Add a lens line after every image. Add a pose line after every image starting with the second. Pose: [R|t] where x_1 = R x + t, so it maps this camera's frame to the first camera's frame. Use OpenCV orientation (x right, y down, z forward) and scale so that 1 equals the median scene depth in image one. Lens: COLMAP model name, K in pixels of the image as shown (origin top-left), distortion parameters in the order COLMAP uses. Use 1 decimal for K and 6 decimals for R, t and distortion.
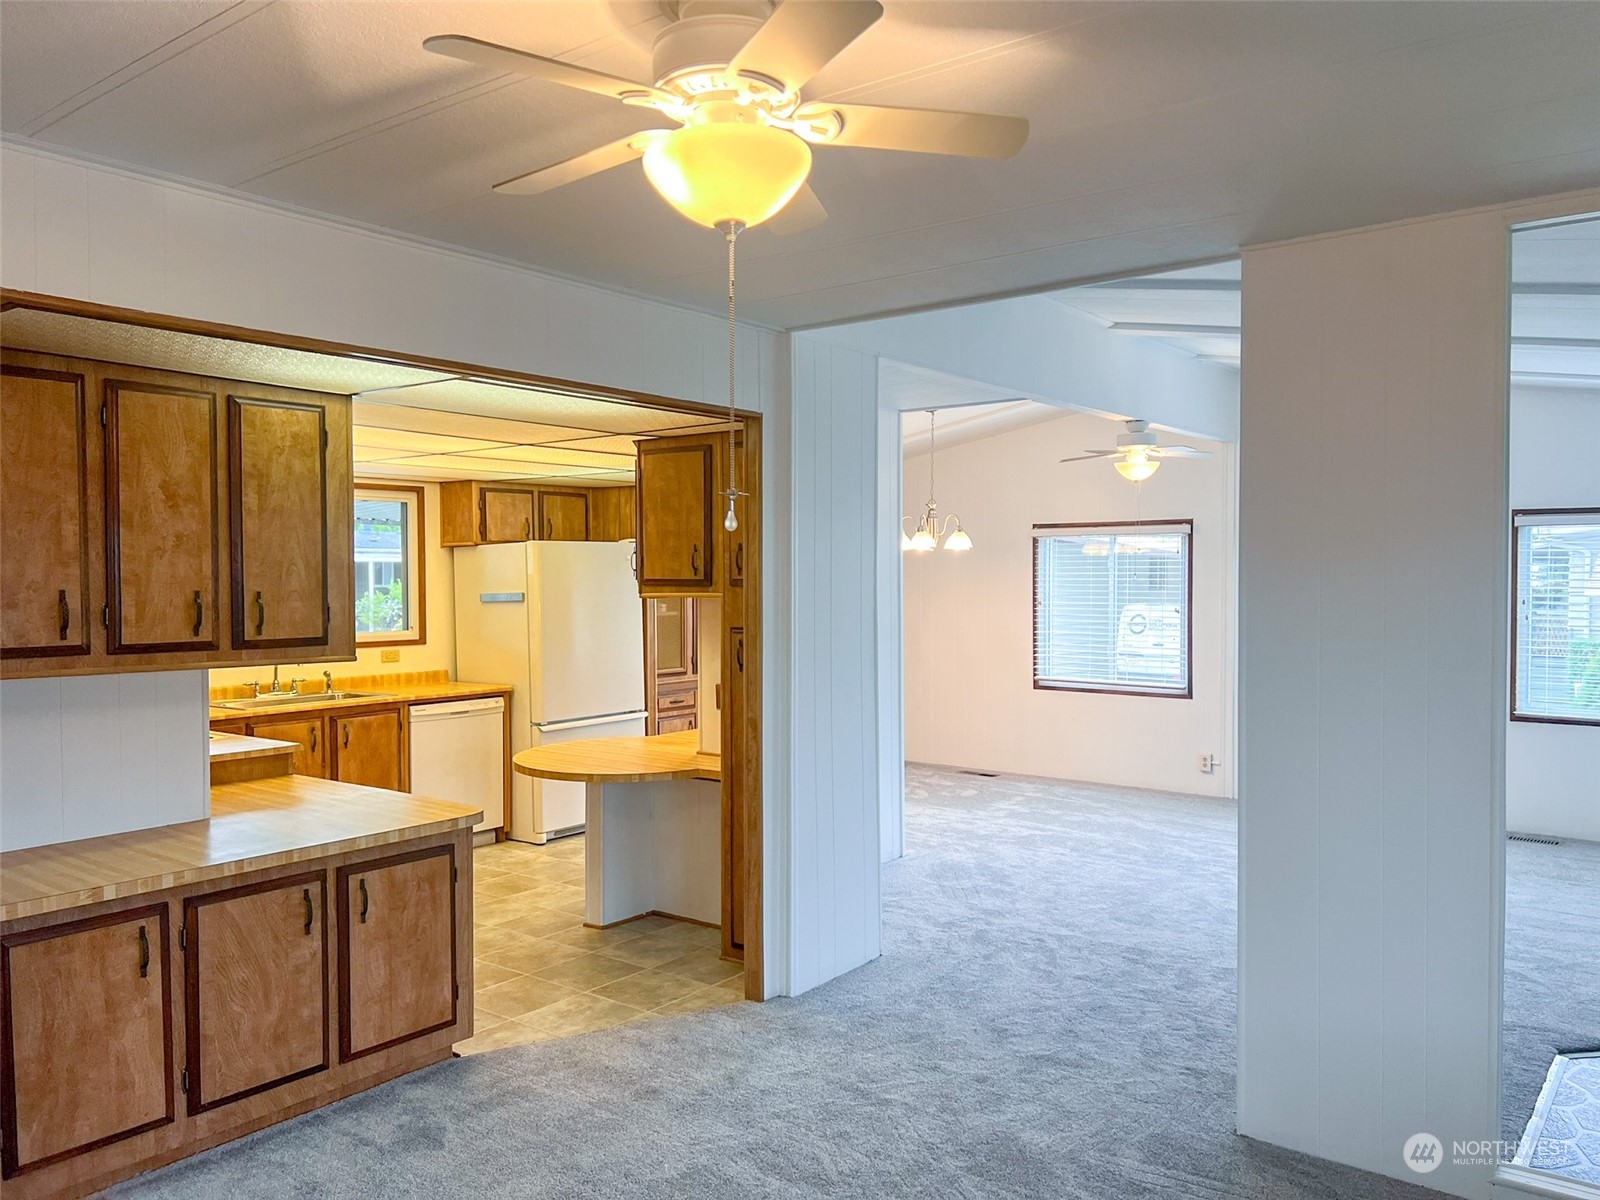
lens RADIAL K [[1236.4, 0, 784.5], [0, 1236.4, 605.0], [0, 0, 1]] dist [0.014557, -0.010859]
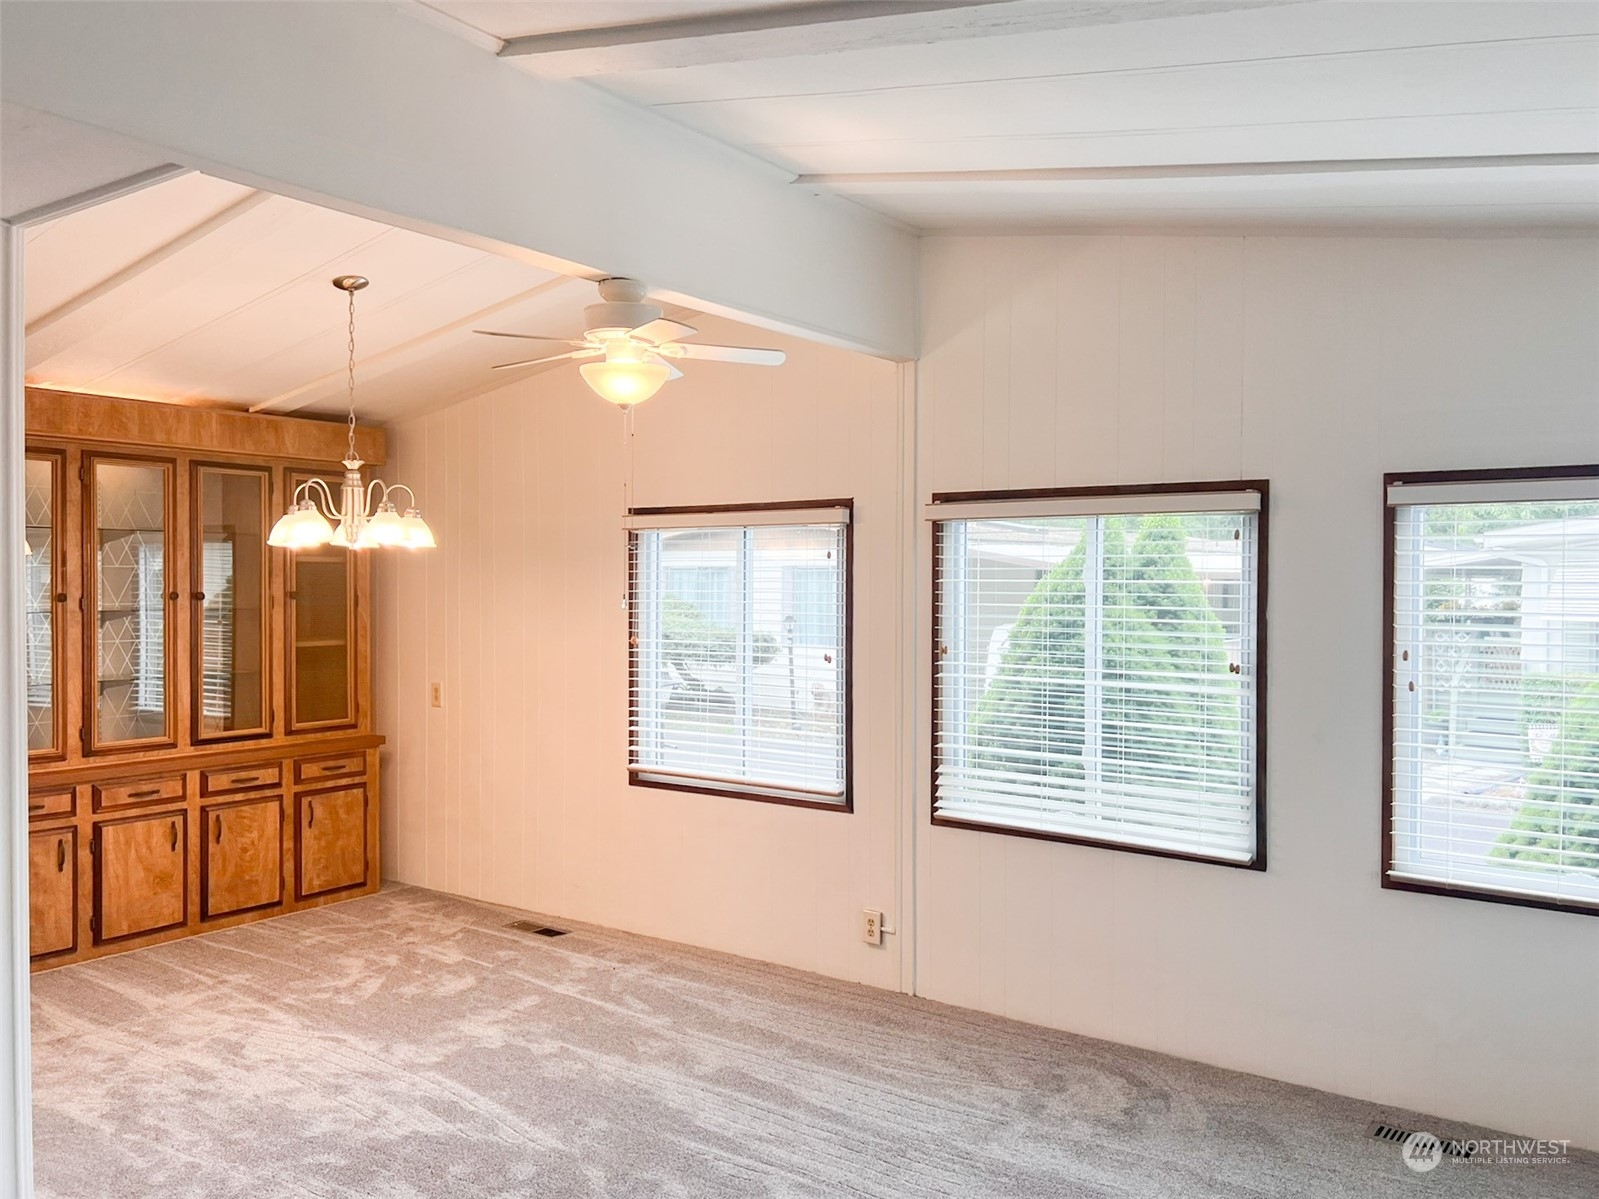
lens RADIAL K [[1235.7, 0, 807.9], [0, 1235.7, 595.2], [0, 0, 1]] dist [0.014557, -0.010859]
pose [[0.999252, 0.003546, 0.038507, 0.180954], [-0.002497, 0.999625, -0.027255, -0.005530], [-0.038589, 0.027138, 0.998887, 0.272249]]
